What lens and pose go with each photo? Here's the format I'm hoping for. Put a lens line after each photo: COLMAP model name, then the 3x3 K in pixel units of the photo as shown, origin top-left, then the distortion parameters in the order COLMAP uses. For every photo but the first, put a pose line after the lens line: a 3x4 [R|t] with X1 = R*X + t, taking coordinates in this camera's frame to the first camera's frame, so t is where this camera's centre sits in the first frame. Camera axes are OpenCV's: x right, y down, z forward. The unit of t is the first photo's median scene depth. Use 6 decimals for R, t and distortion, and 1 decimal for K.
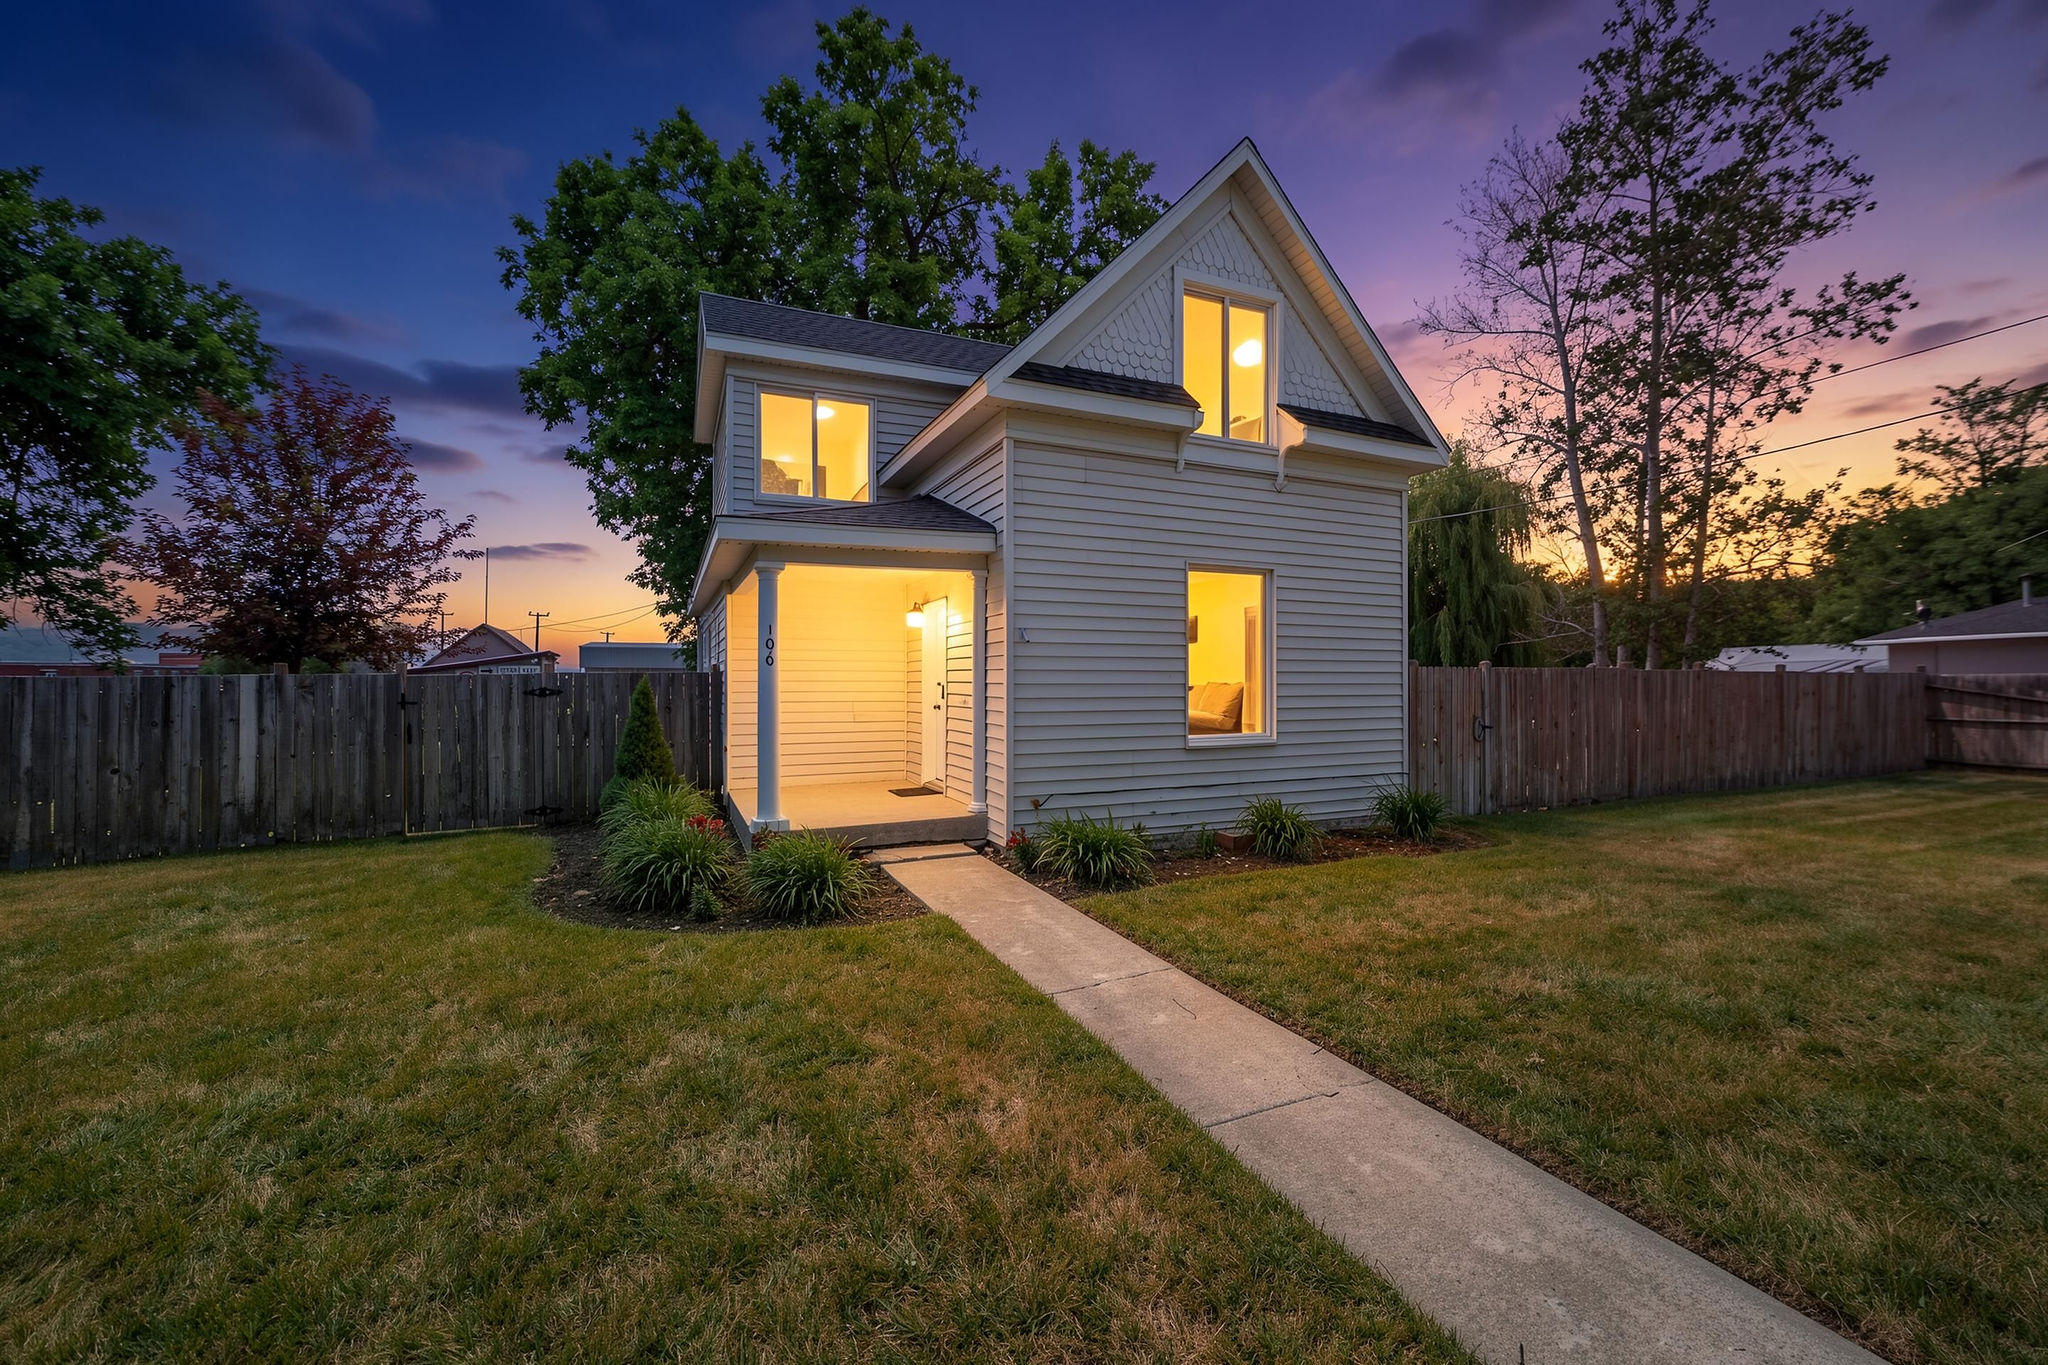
lens RADIAL K [[823.1, 0, 1028.0], [0, 823.1, 673.2], [0, 0, 1]] dist [-0.010891, -0.000190]
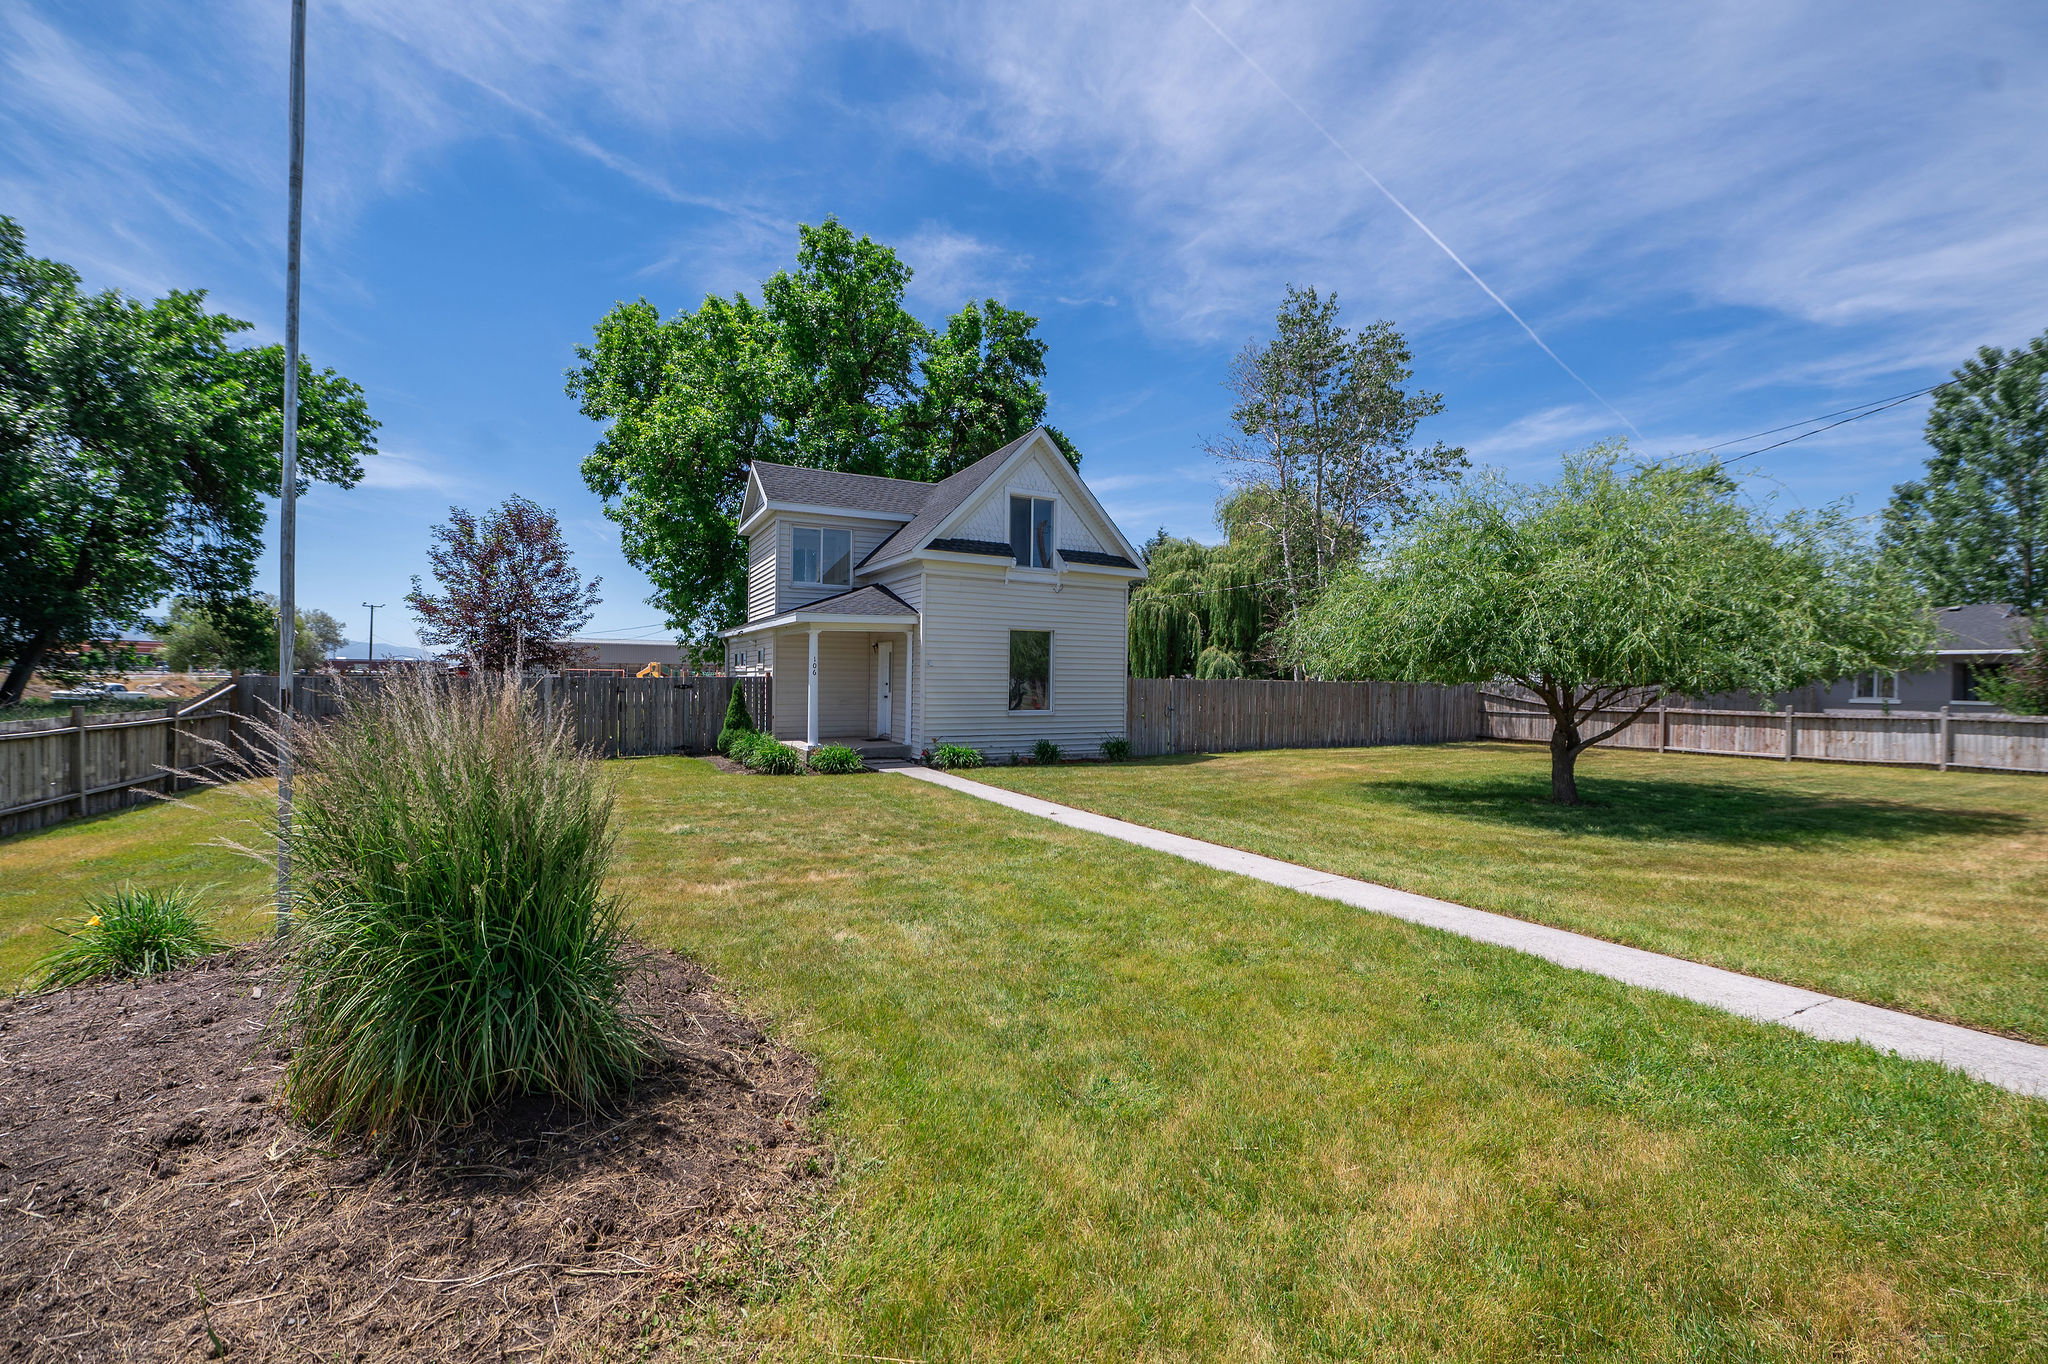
lens RADIAL K [[823.1, 0, 1028.0], [0, 823.1, 672.7], [0, 0, 1]] dist [-0.010891, -0.000190]
pose [[0.996231, 0.012195, 0.085883, 0.040776], [-0.012344, 0.999923, 0.001201, -0.016439], [-0.085861, -0.002256, 0.996305, -0.718851]]
